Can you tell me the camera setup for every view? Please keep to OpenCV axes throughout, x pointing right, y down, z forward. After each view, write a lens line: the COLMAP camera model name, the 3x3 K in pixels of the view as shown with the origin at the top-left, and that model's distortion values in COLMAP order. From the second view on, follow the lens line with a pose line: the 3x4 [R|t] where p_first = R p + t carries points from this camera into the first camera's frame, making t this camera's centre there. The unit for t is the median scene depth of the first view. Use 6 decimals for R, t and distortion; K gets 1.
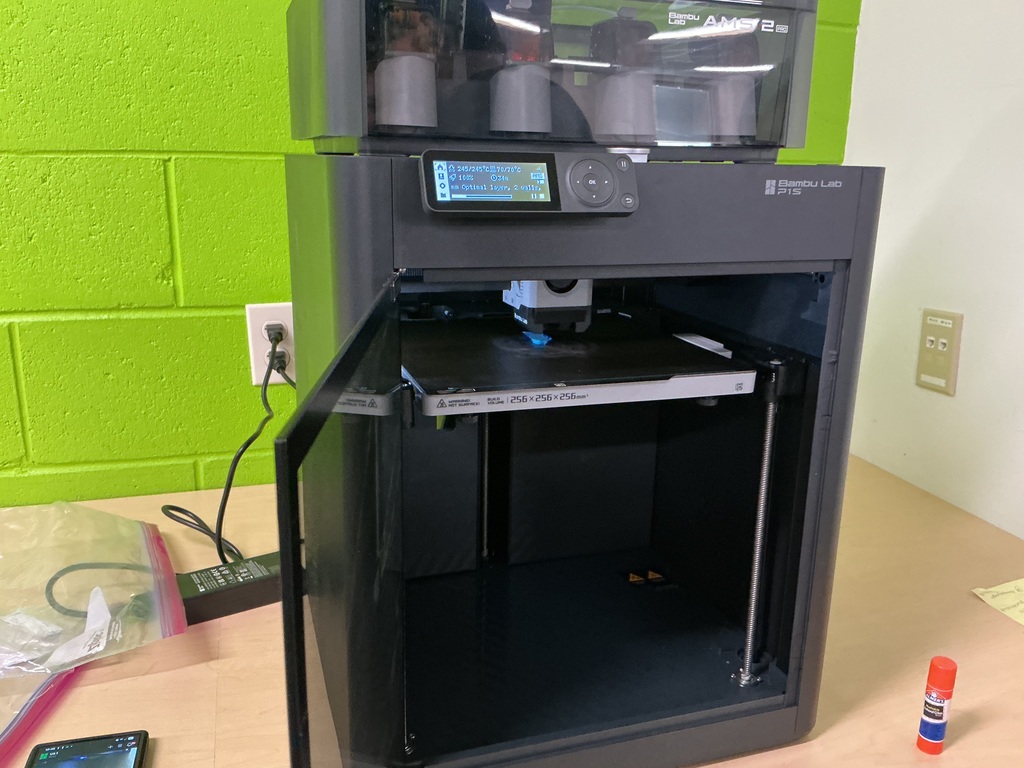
lens RADIAL K [[849.7, 0, 512.0], [0, 849.7, 384.0], [0, 0, 1]] dist [0.000085, -0.003054]
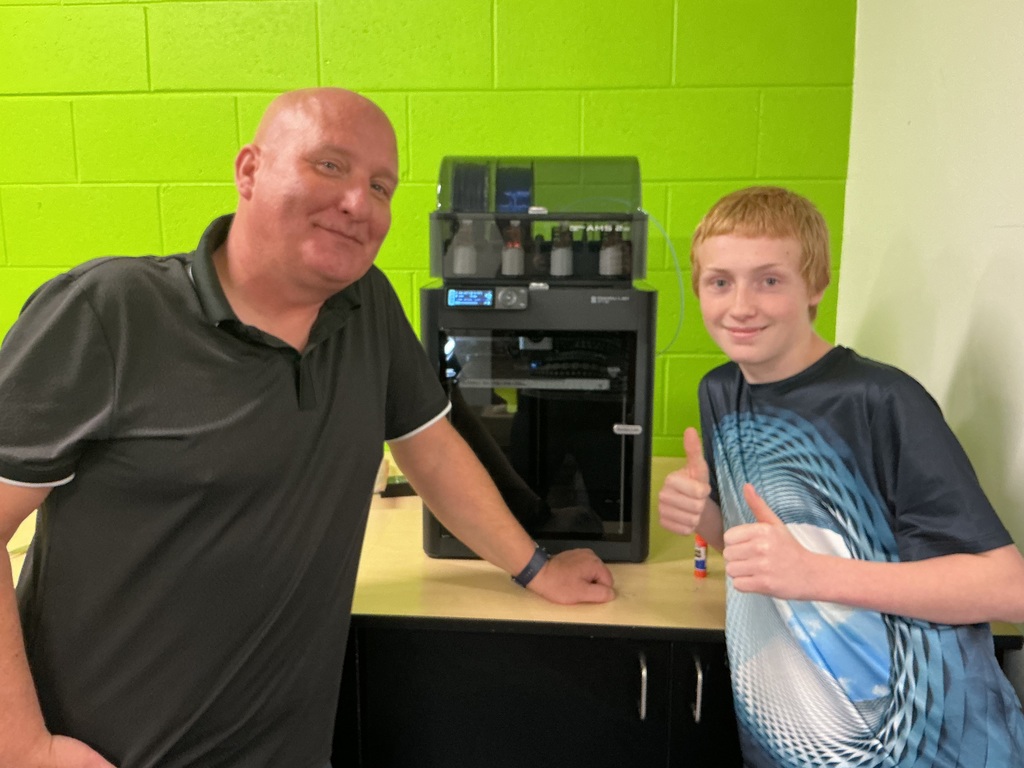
lens RADIAL K [[868.8, 0, 512.0], [0, 868.8, 384.0], [0, 0, 1]] dist [0.005754, 0.002055]
pose [[0.921178, 0.054356, -0.385326, 0.981269], [-0.083952, 0.994638, -0.060389, 0.162824], [0.379977, 0.087978, 0.920802, -1.244403]]
